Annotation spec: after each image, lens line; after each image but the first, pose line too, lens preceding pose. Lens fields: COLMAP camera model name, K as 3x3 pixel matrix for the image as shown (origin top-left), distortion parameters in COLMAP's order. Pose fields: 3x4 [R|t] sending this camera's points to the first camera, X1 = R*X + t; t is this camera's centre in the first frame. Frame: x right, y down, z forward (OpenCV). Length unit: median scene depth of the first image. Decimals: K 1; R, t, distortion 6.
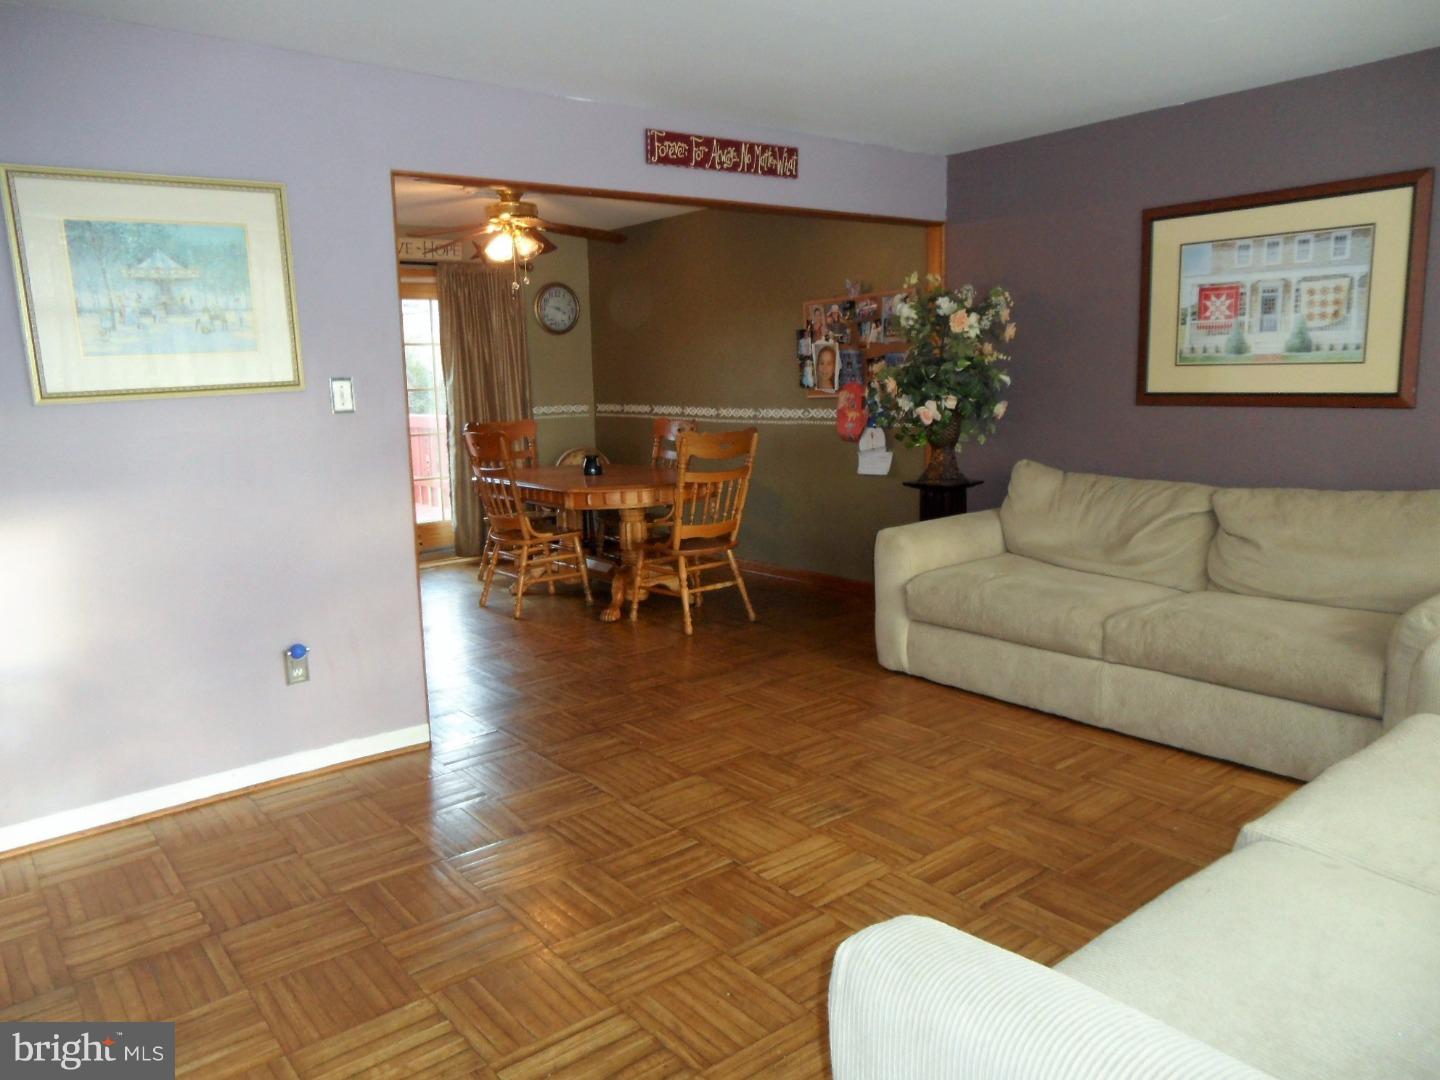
lens RADIAL K [[1043.8, 0, 734.8], [0, 1043.8, 542.2], [0, 0, 1]] dist [-0.041692, 0.043438]
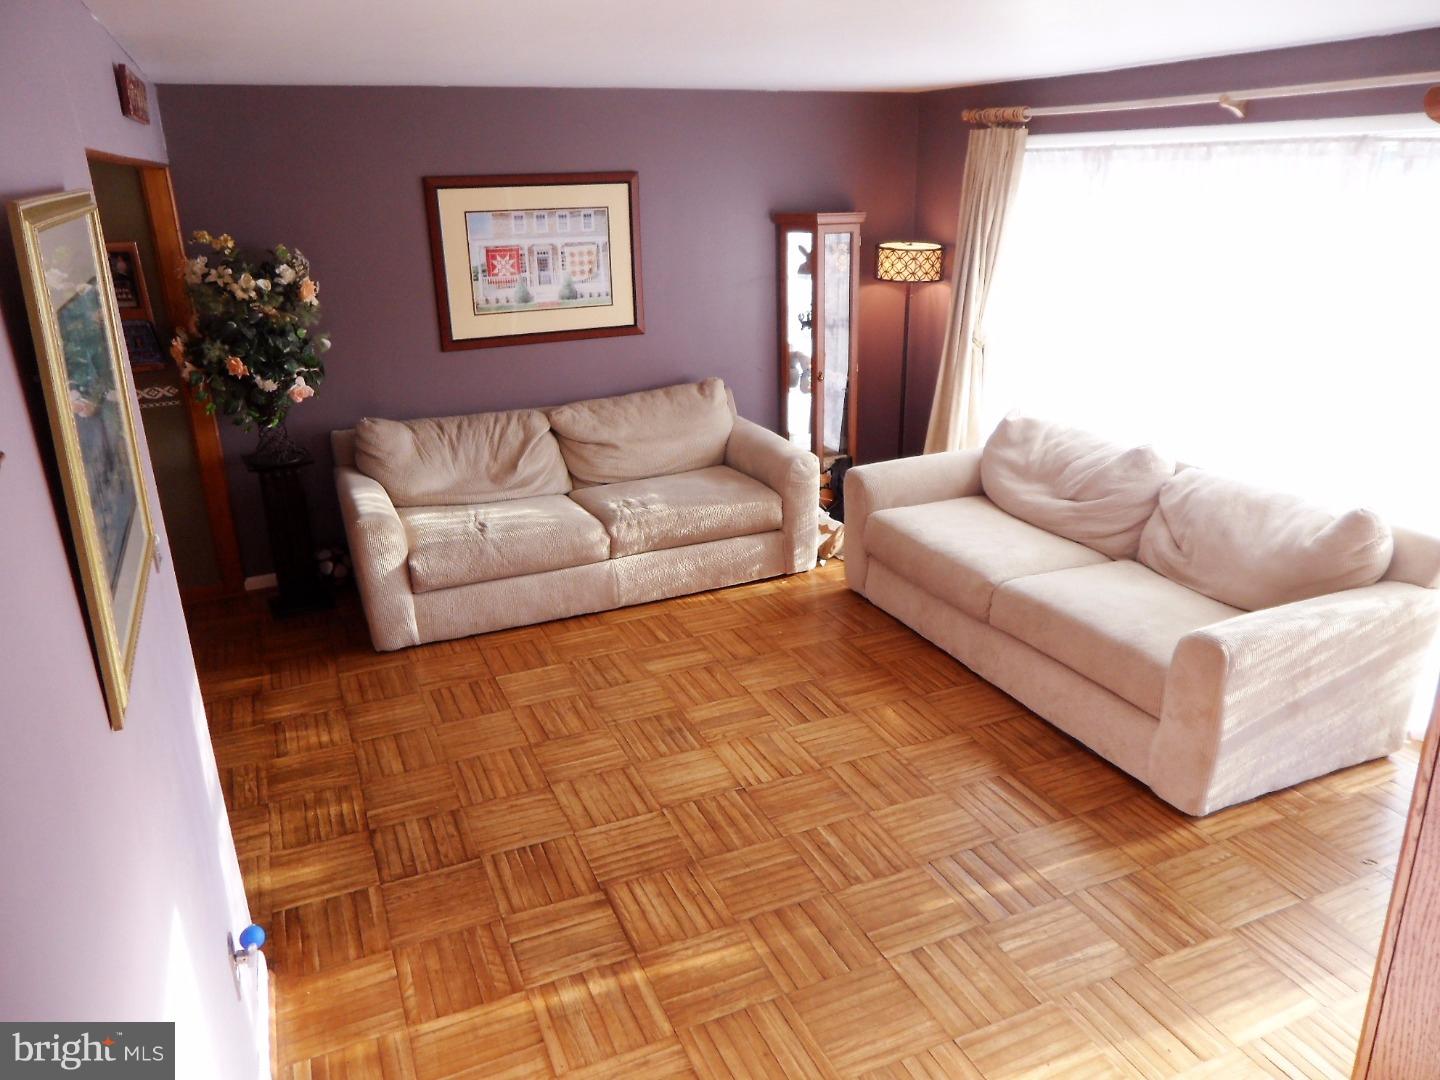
lens RADIAL K [[1043.8, 0, 721.1], [0, 1043.8, 540.6], [0, 0, 1]] dist [-0.041692, 0.043438]
pose [[0.263055, -0.305312, 0.915198, -0.723225], [0.172320, 0.948222, 0.266799, -0.211033], [-0.949267, 0.087524, 0.302046, 0.428850]]
